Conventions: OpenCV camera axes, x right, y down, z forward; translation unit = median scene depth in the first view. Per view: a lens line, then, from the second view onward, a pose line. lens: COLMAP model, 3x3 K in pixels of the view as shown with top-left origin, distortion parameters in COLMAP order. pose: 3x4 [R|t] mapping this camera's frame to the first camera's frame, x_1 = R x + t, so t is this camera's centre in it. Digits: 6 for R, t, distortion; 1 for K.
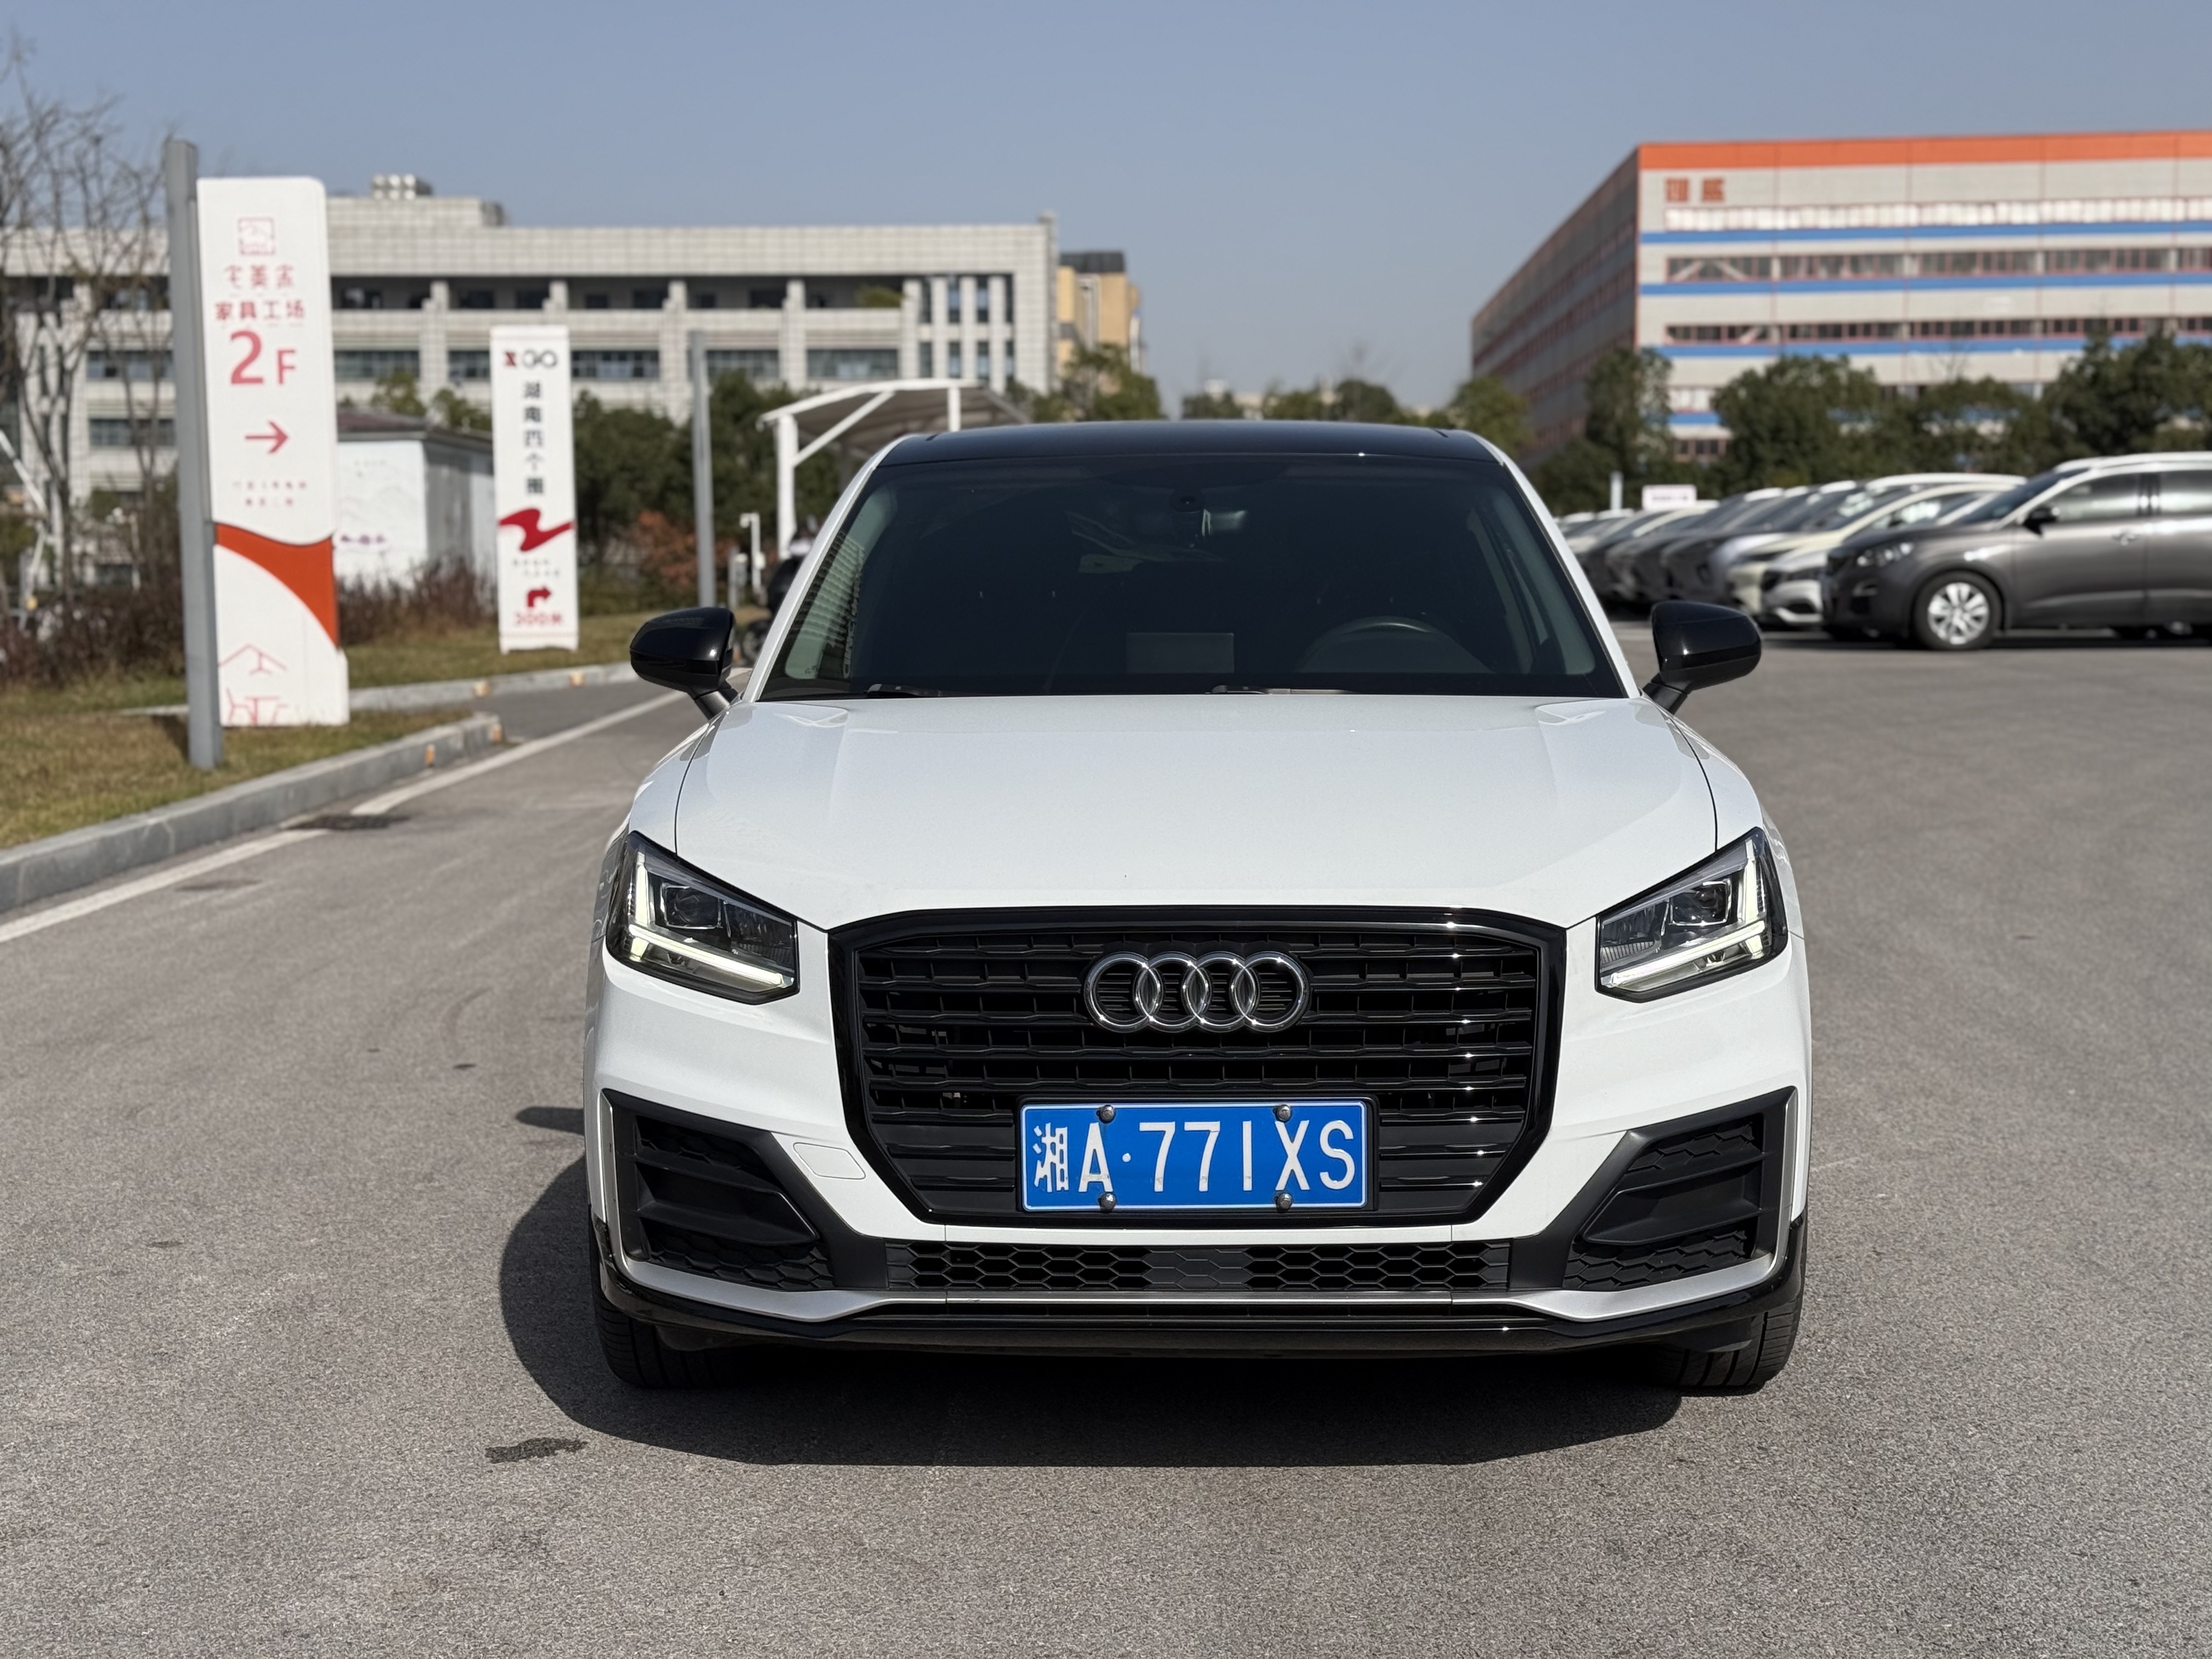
lens RADIAL K [[3051.2, 0, 1106.0], [0, 3051.2, 829.5], [0, 0, 1]] dist [0.180156, -0.372744]
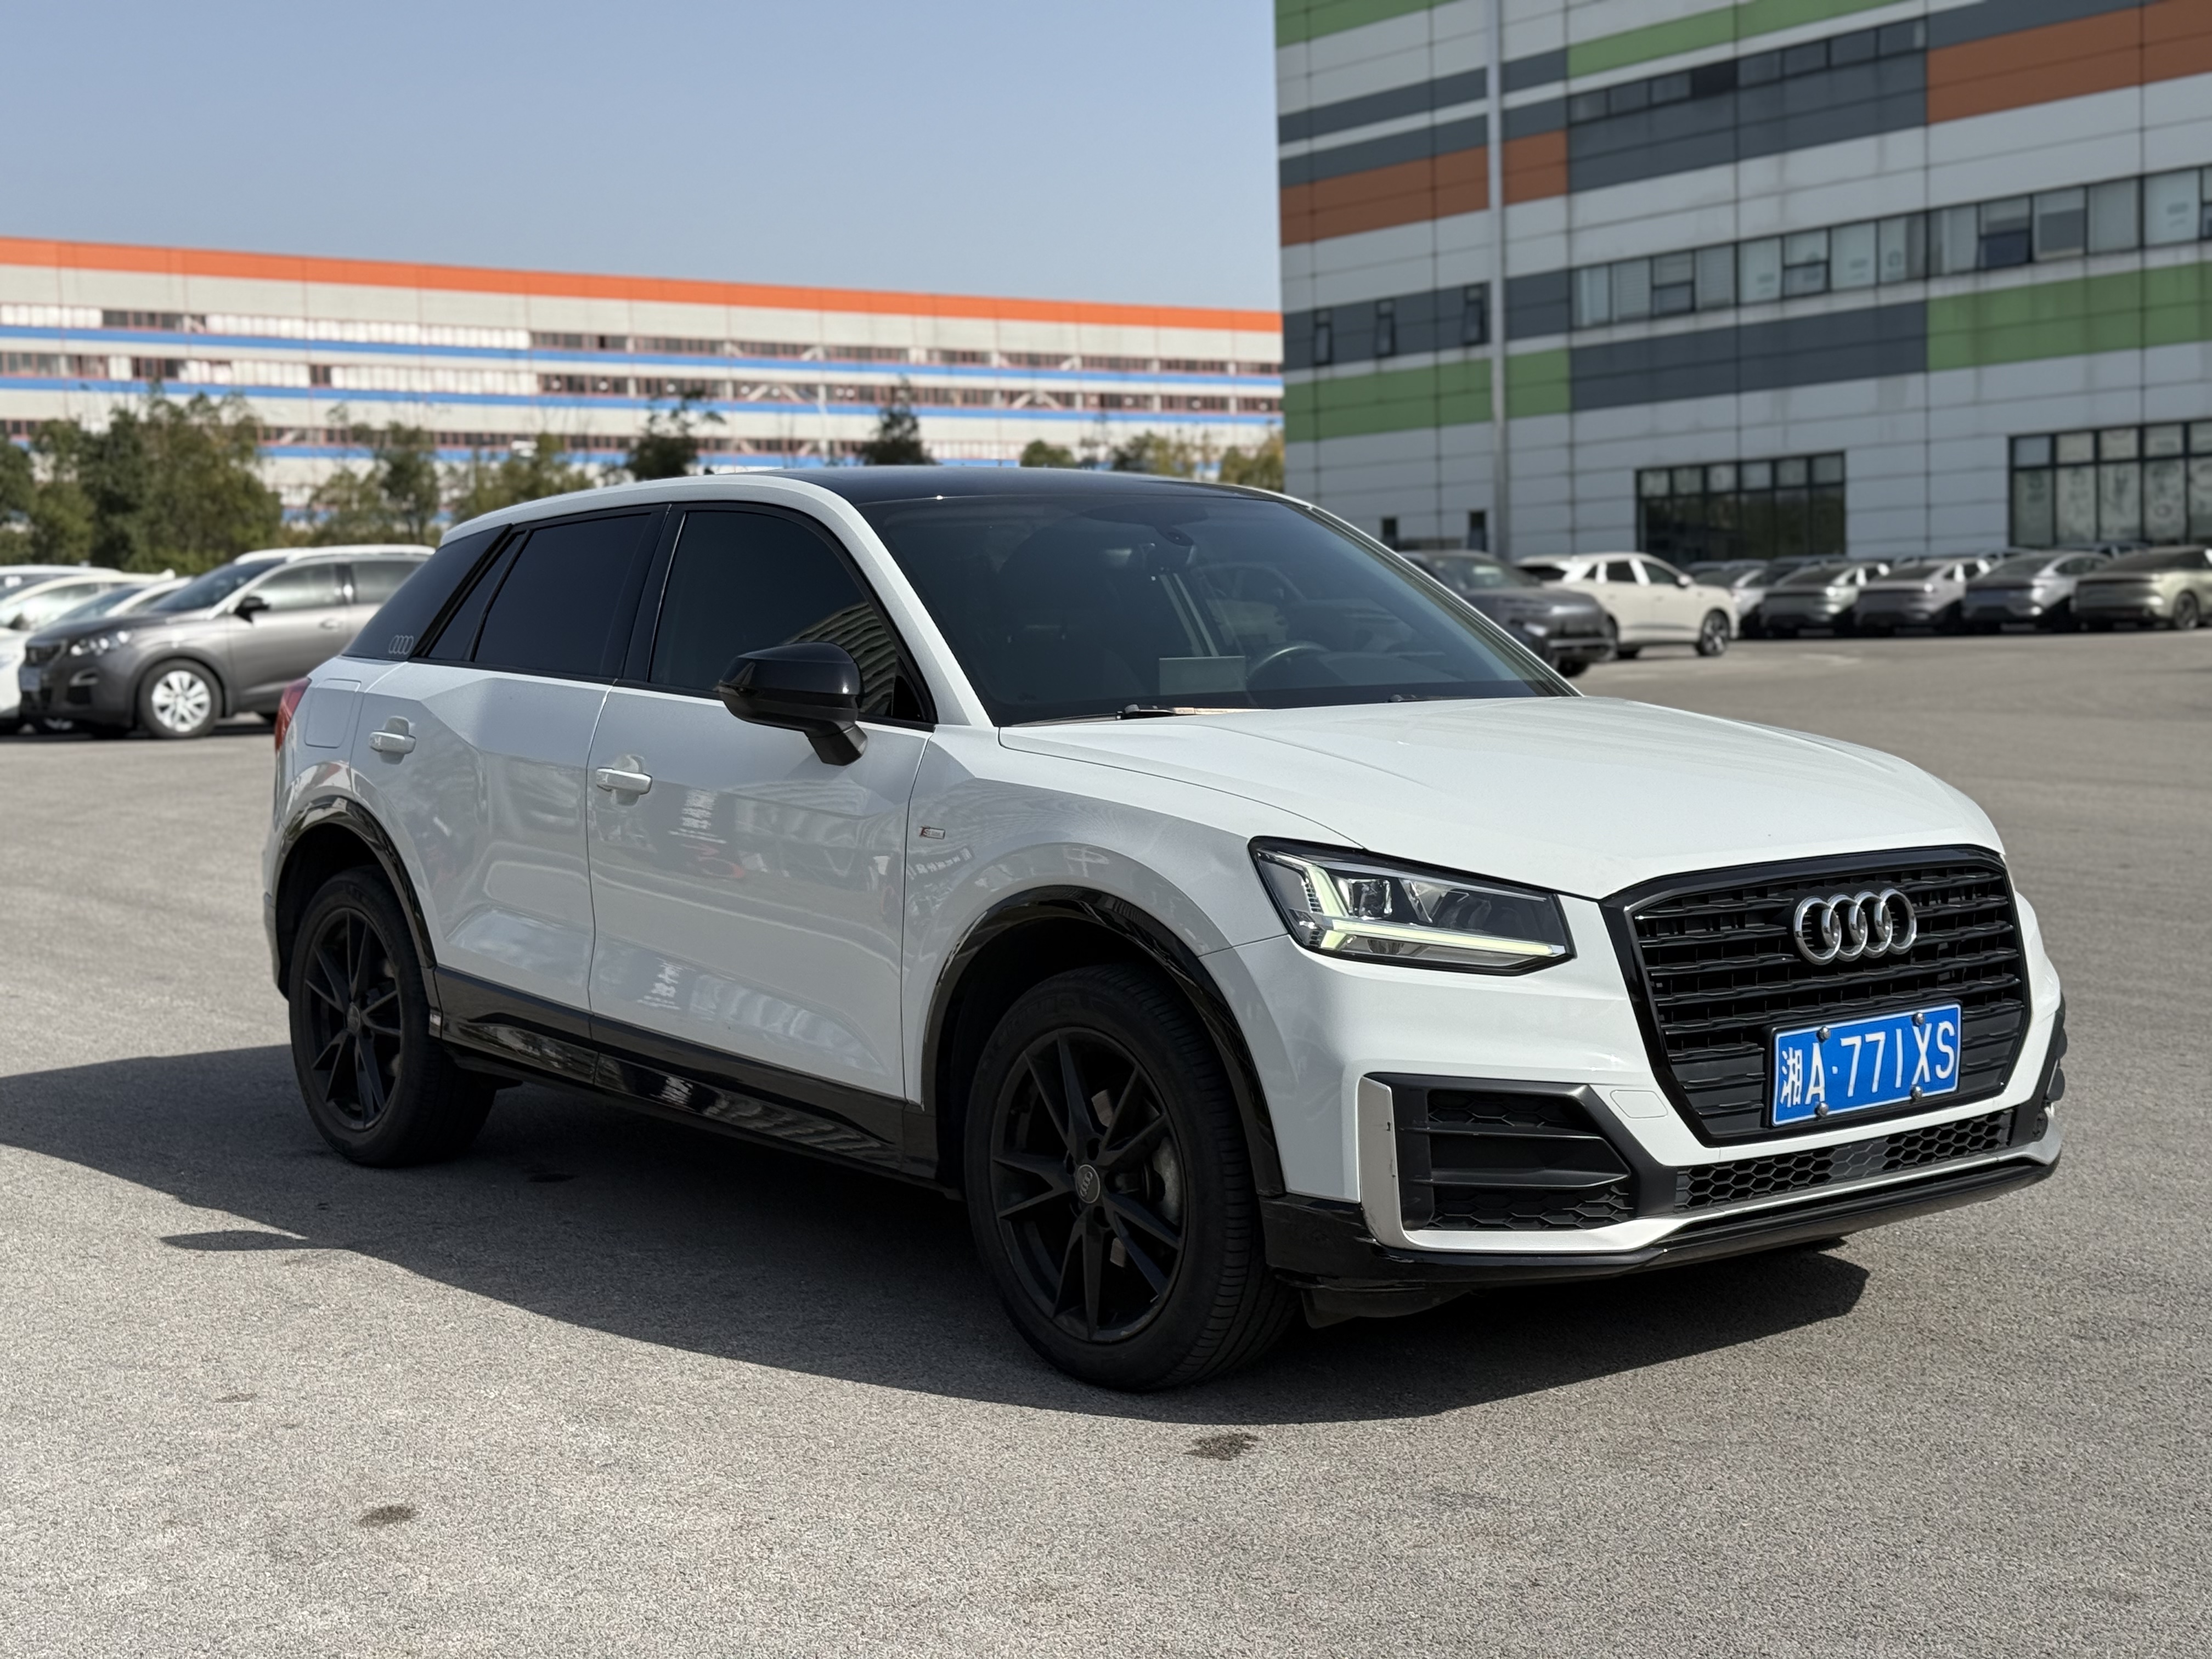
lens RADIAL K [[3051.2, 0, 1106.0], [0, 3051.2, 829.5], [0, 0, 1]] dist [0.180156, -0.372744]
pose [[0.771875, -0.056074, 0.633296, -0.909694], [0.076748, 0.997037, -0.005261, -0.000158], [-0.631125, 0.052664, 0.773892, 0.243142]]
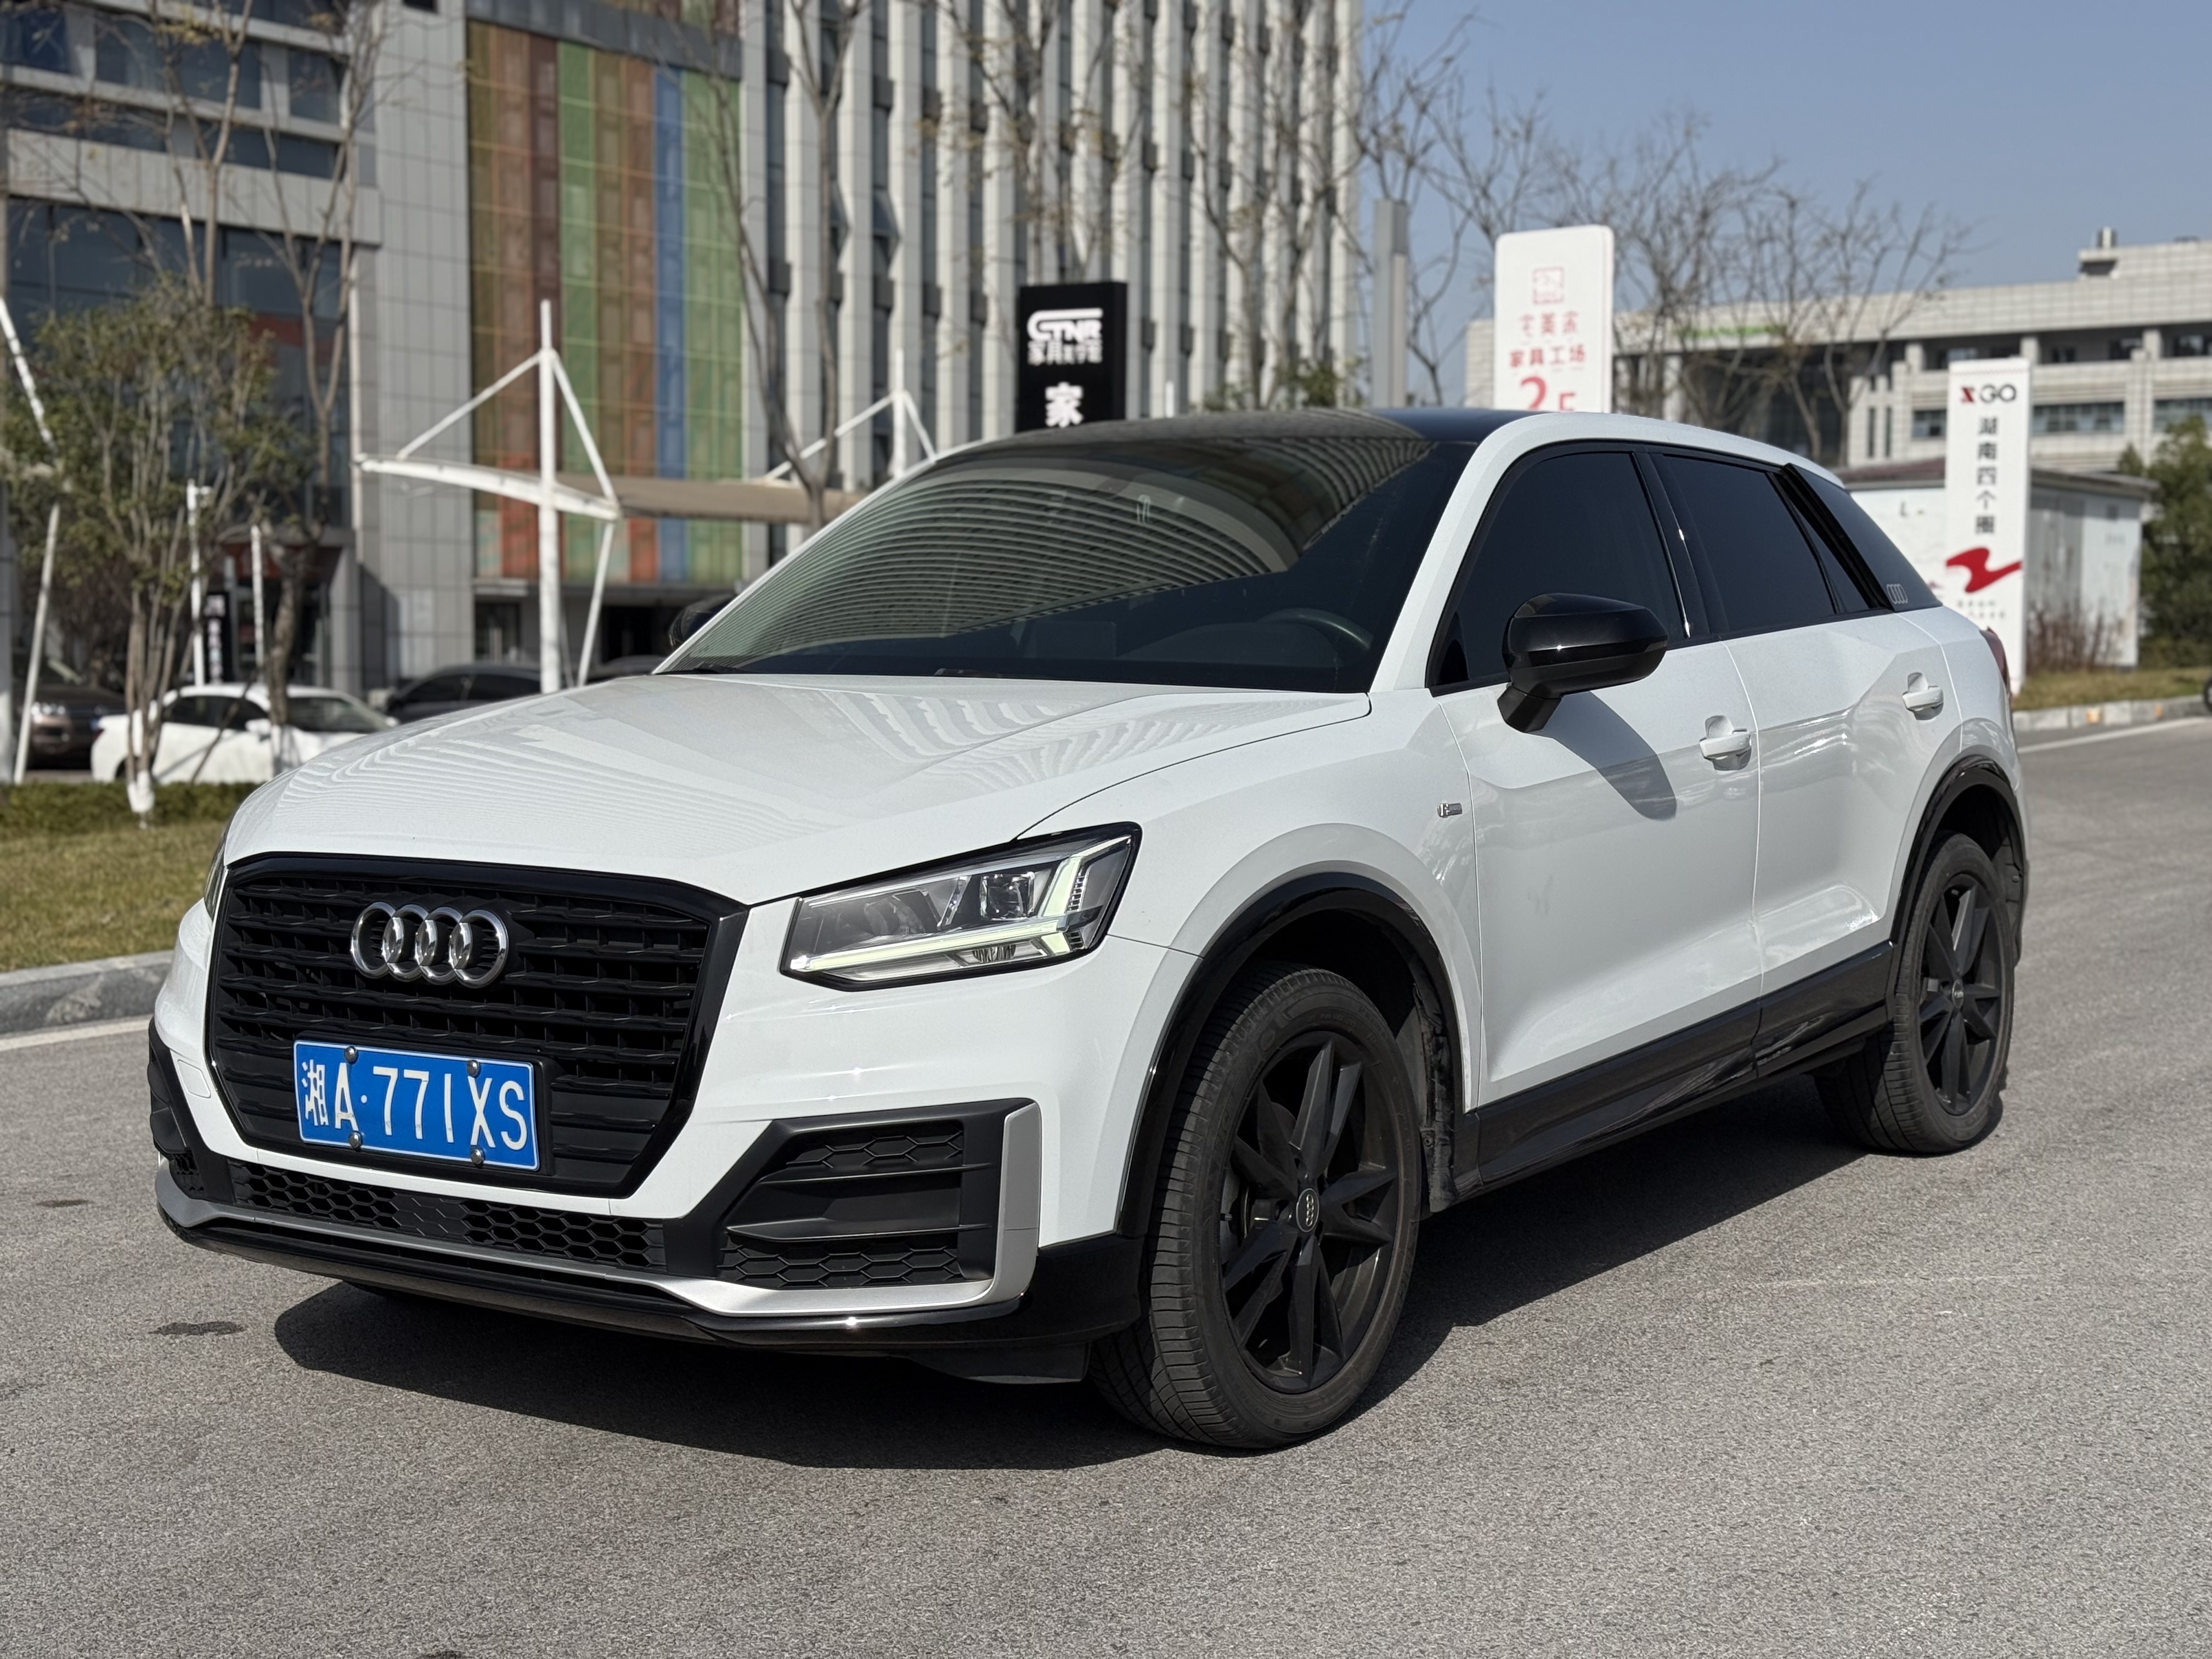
lens RADIAL K [[3051.2, 0, 1106.0], [0, 3051.2, 829.5], [0, 0, 1]] dist [0.180156, -0.372744]
pose [[0.834948, 0.046217, -0.548385, 0.744635], [-0.056212, 0.998418, -0.001440, 0.003834], [0.547451, 0.032028, 0.836225, 0.252310]]
